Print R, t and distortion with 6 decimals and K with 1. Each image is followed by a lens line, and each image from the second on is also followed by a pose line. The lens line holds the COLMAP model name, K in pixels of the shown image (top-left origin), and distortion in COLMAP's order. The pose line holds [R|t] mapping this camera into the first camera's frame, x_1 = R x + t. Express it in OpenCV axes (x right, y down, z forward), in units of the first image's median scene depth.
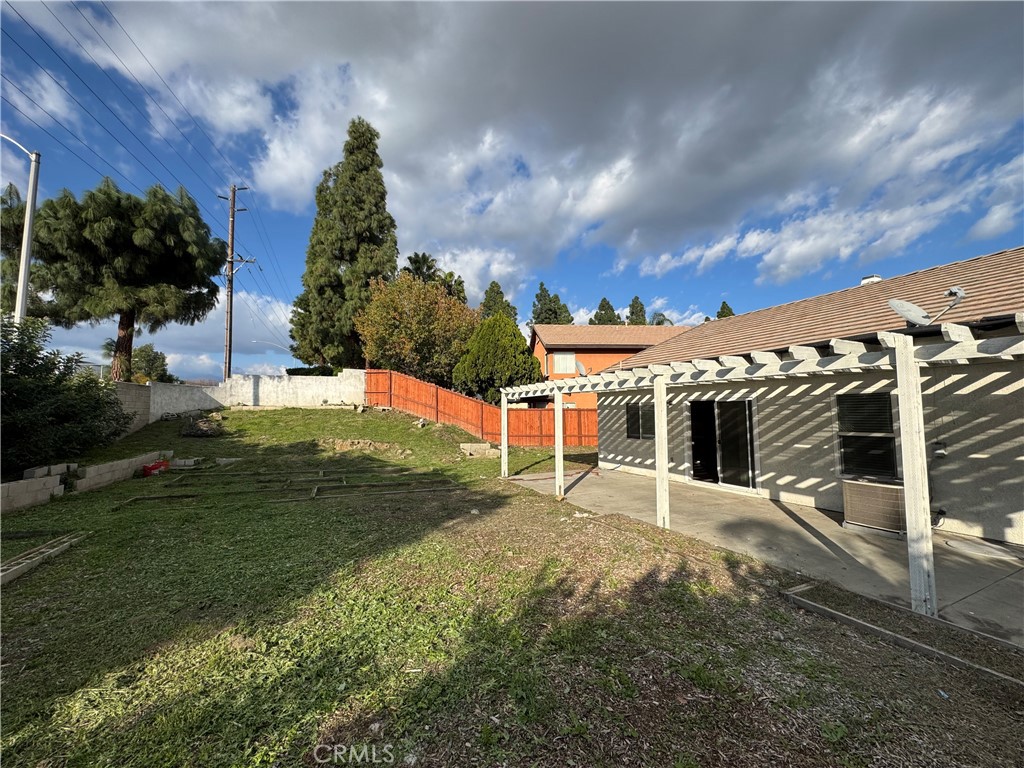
lens RADIAL K [[404.6, 0, 513.2], [0, 404.6, 384.0], [0, 0, 1]] dist [-0.001228, 0.000029]
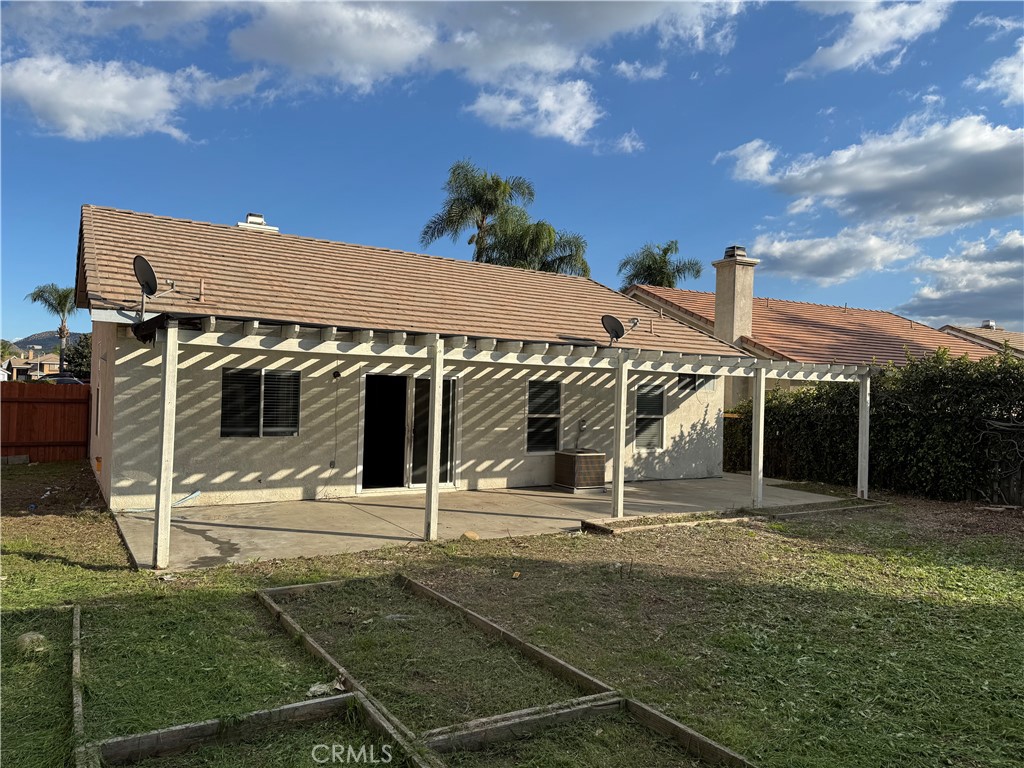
lens RADIAL K [[728.0, 0, 512.4], [0, 728.0, 384.7], [0, 0, 1]] dist [-0.000386, -0.000413]
pose [[-0.154981, 0.019772, 0.987720, -0.995646], [-0.097433, 0.994619, -0.035198, 0.097416], [-0.983101, -0.101692, -0.152220, 1.169459]]
